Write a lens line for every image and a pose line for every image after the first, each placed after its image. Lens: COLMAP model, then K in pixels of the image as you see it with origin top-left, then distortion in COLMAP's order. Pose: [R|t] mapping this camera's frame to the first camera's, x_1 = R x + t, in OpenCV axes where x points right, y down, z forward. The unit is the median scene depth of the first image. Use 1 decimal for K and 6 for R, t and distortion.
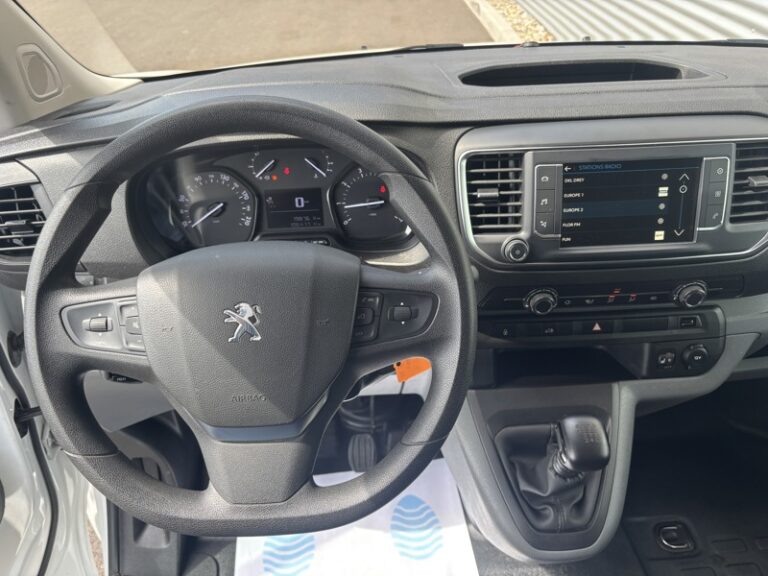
lens RADIAL K [[592.4, 0, 384.0], [0, 592.4, 288.0], [0, 0, 1]] dist [-0.000690, 0.003669]
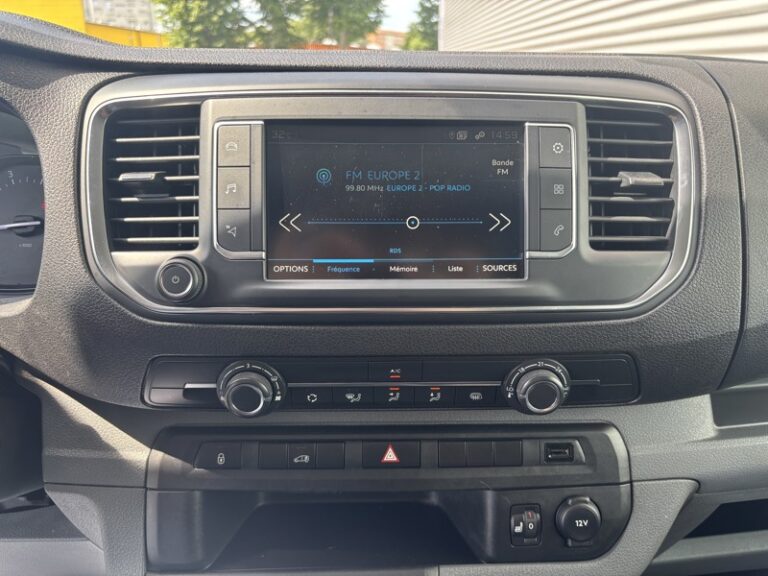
lens RADIAL K [[606.5, 0, 384.0], [0, 606.5, 288.0], [0, 0, 1]] dist [-0.006540, -0.000438]
pose [[0.999284, 0.037797, 0.001901, 0.372599], [-0.035773, 0.959784, -0.278449, 0.079264], [-0.012349, 0.278182, 0.960449, 0.455330]]
